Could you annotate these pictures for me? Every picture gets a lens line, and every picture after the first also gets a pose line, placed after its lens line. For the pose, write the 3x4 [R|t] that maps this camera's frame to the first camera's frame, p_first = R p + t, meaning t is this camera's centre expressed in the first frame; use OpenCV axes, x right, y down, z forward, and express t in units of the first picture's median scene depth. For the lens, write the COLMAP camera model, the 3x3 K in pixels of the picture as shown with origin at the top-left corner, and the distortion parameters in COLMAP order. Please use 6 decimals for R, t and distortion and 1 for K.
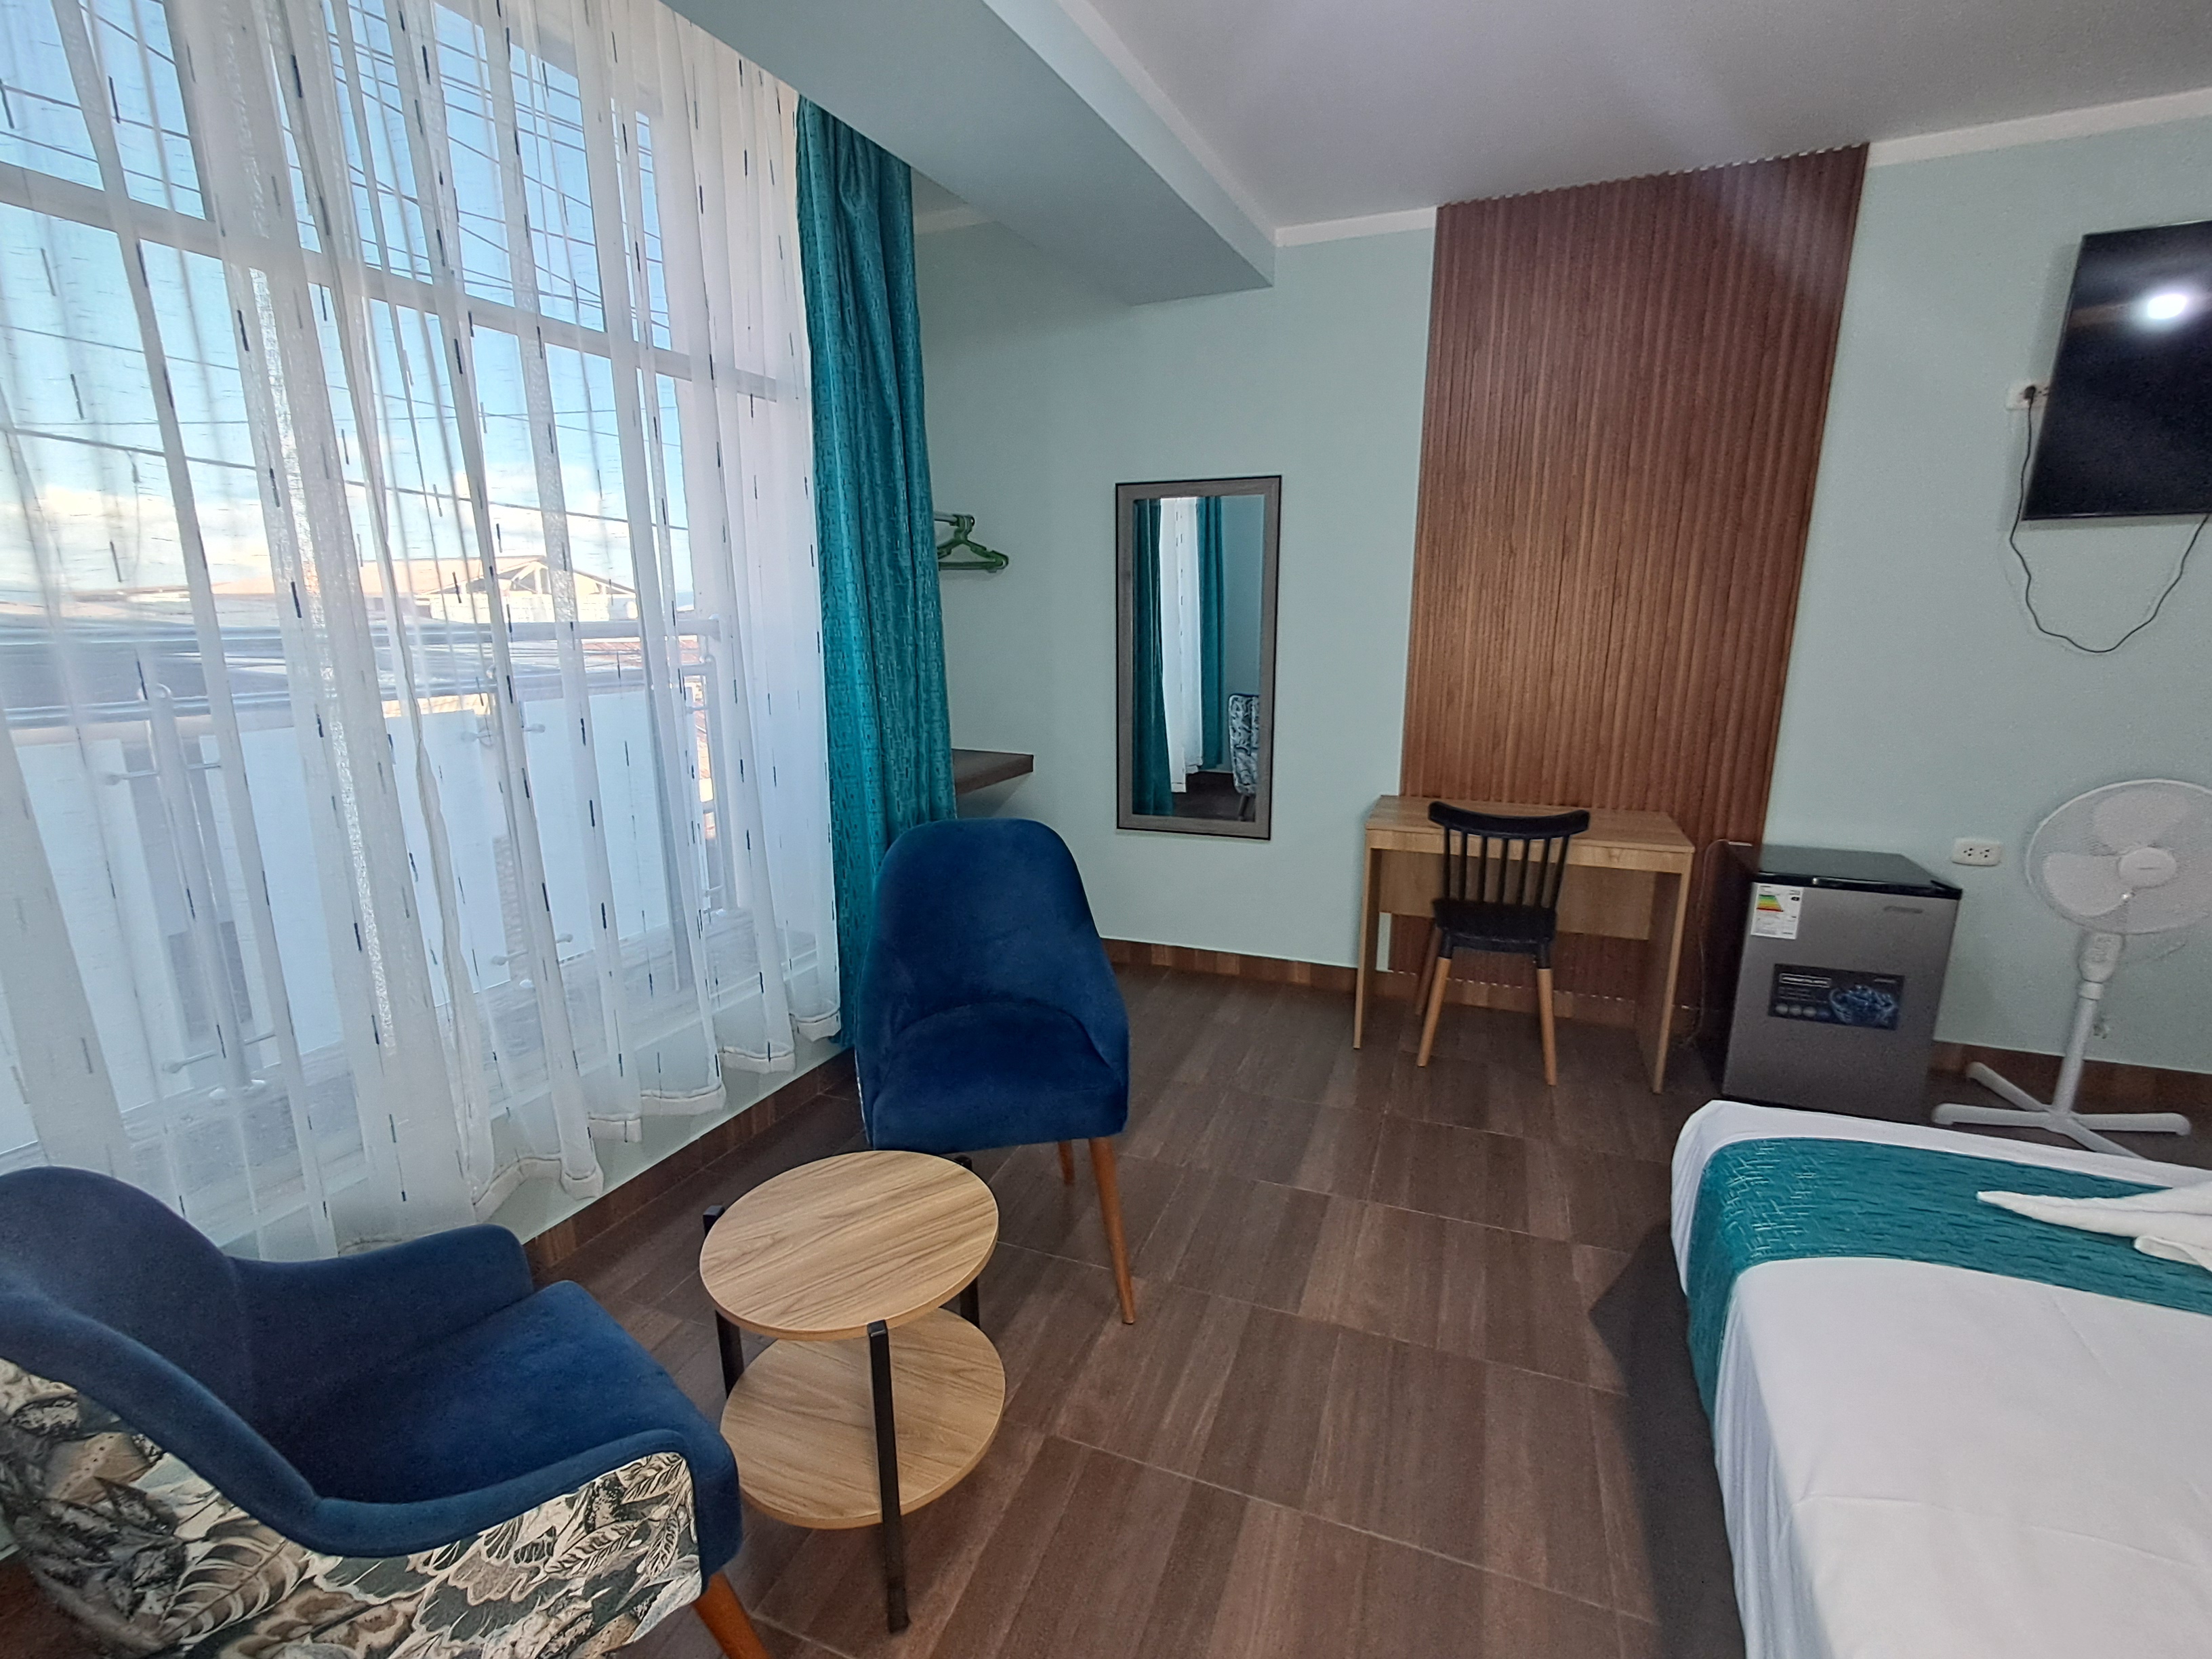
lens RADIAL K [[1073.5, 0, 1113.7], [0, 1073.5, 853.9], [0, 0, 1]] dist [-0.000577, 0.018185]
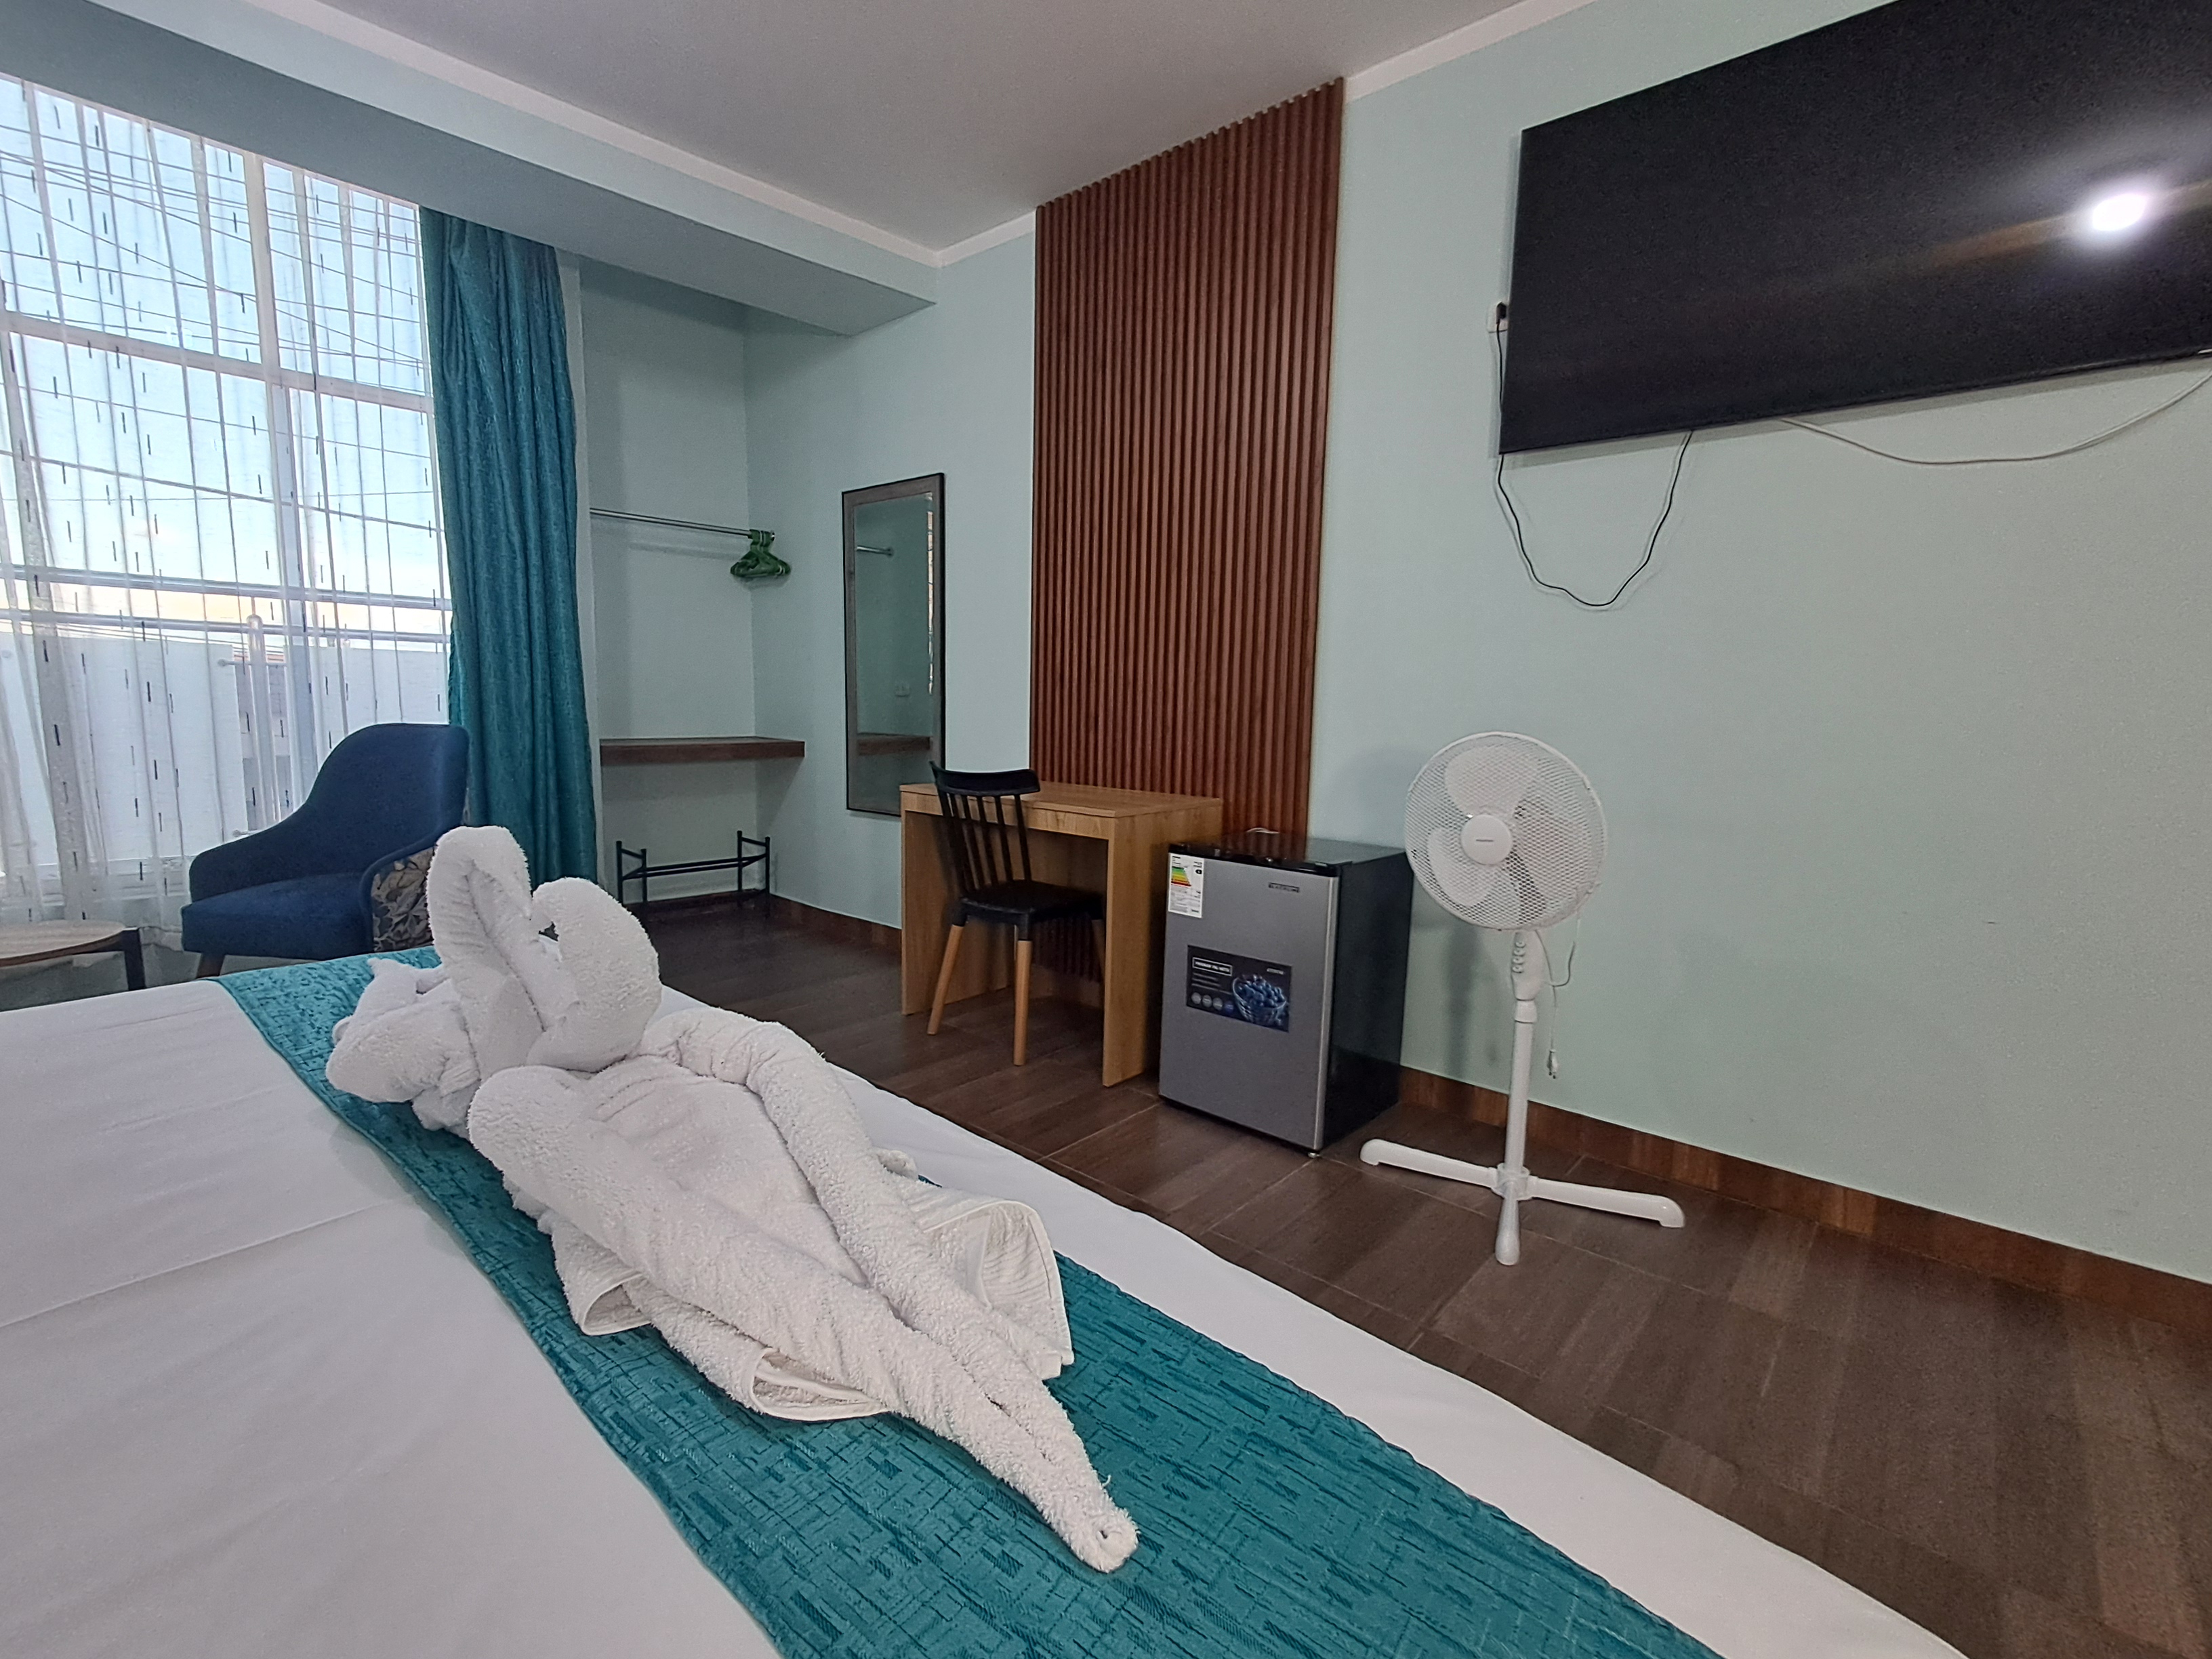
lens RADIAL K [[1068.8, 0, 1106.0], [0, 1068.8, 829.5], [0, 0, 1]] dist [0.023658, -0.000130]
pose [[0.931358, 0.062234, -0.358746, 0.868907], [-0.101949, 0.990447, -0.092855, 0.096547], [0.349540, 0.123055, 0.928805, 0.140806]]
